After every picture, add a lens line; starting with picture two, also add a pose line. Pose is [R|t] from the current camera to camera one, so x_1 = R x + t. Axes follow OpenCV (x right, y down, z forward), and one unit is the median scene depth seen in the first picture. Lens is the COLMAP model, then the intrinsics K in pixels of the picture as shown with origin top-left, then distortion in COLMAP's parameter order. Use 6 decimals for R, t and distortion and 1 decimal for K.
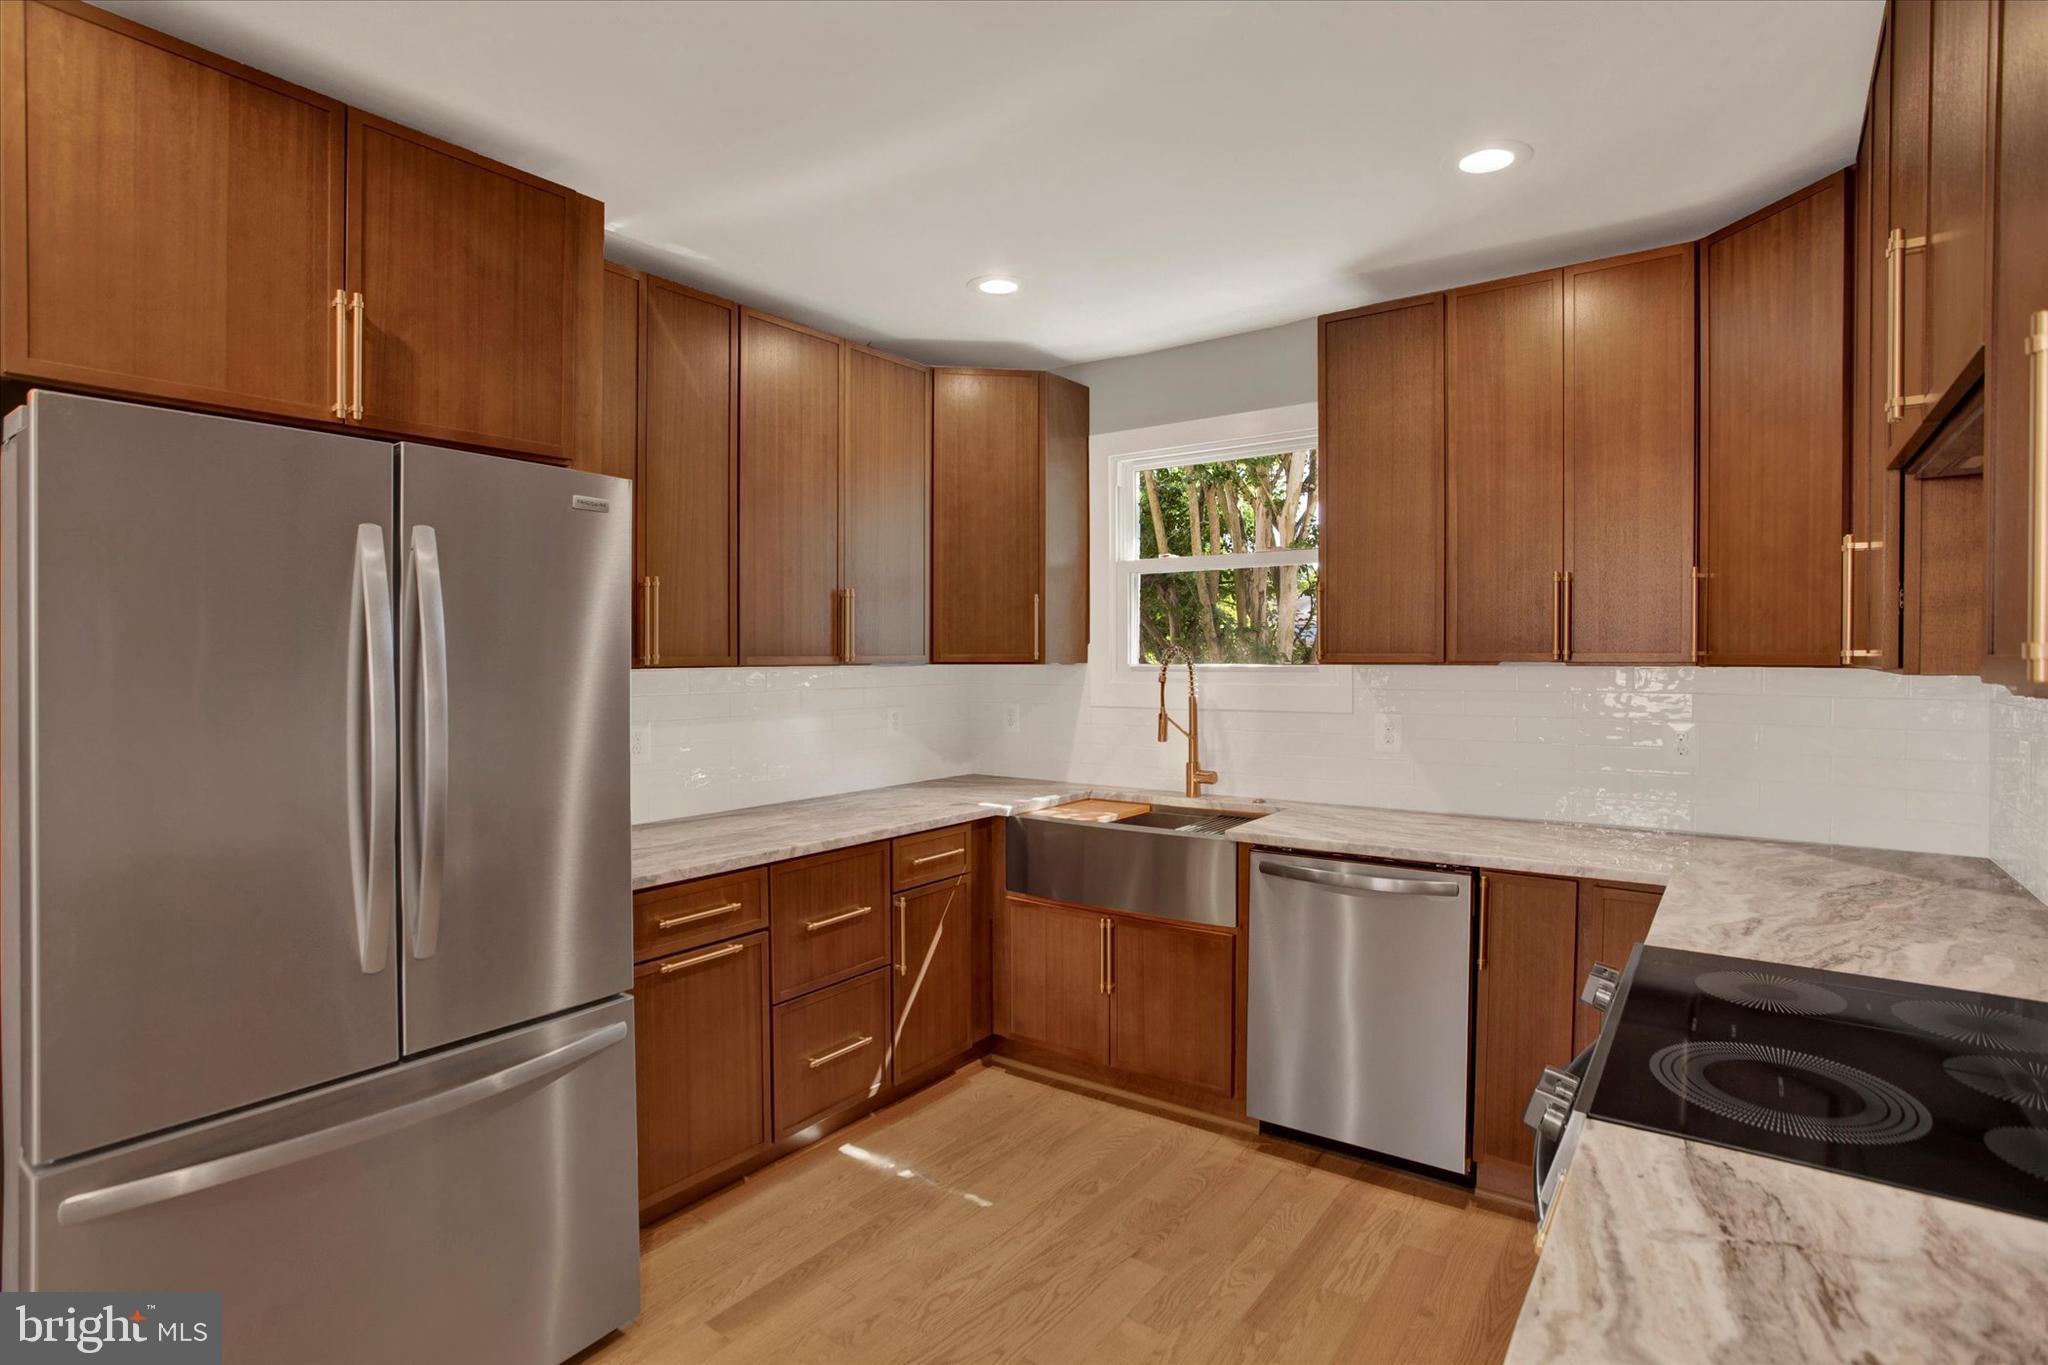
lens RADIAL K [[1025.3, 0, 1034.6], [0, 1025.3, 639.3], [0, 0, 1]] dist [-0.083301, 0.037044]
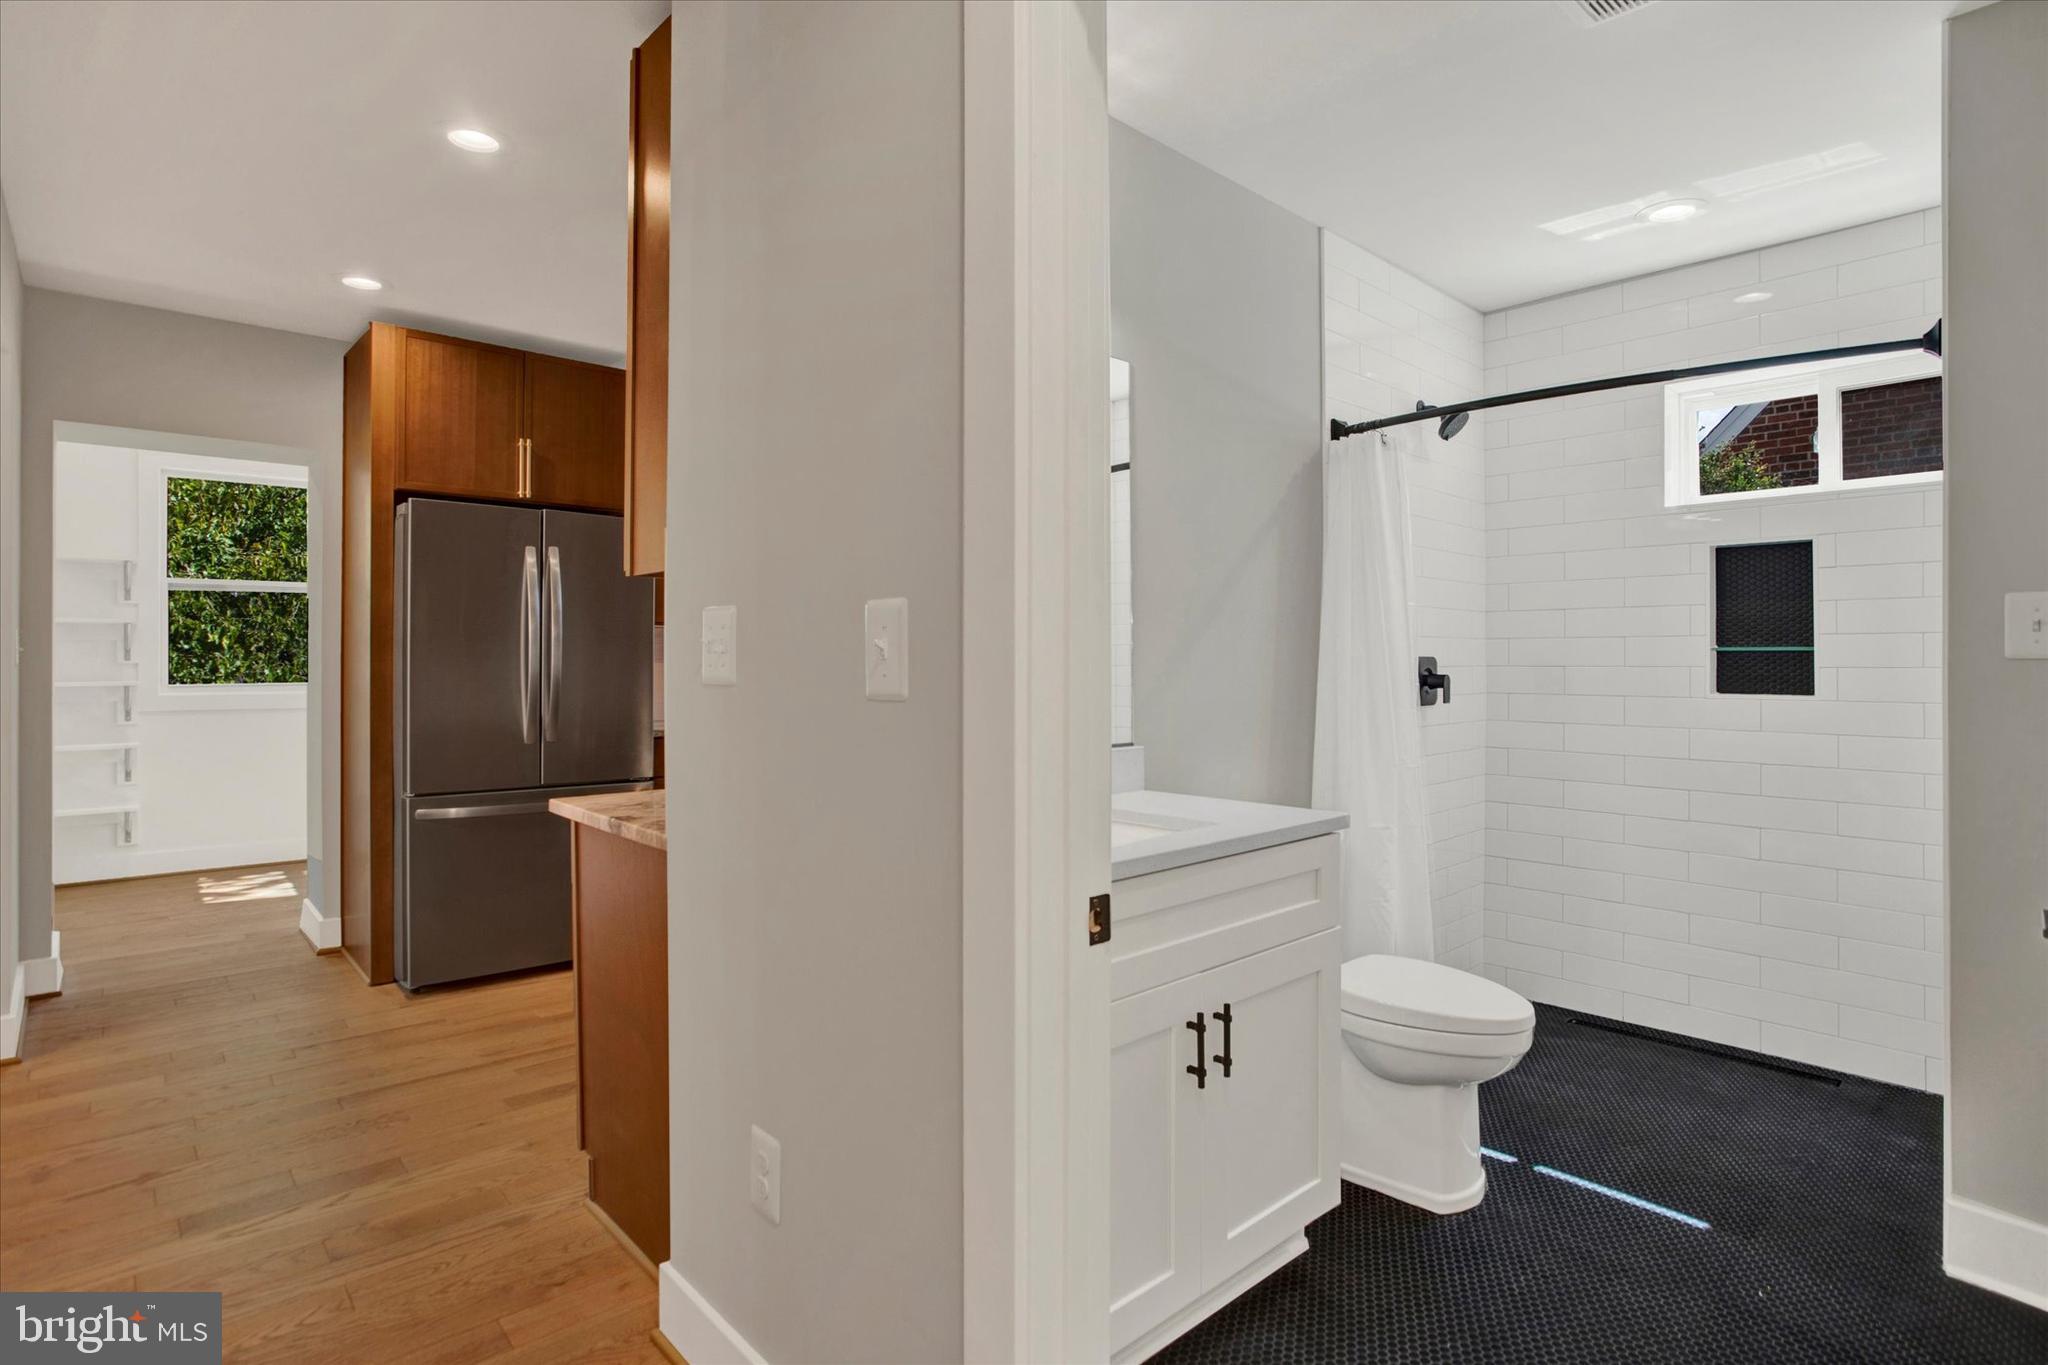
lens RADIAL K [[1044.6, 0, 1027.7], [0, 1044.6, 640.8], [0, 0, 1]] dist [-0.088008, 0.036419]
pose [[0.979508, 0.003676, -0.201372, 0.576004], [-0.005567, 0.999946, -0.008828, 0.071464], [0.201328, 0.009768, 0.979475, -0.665294]]
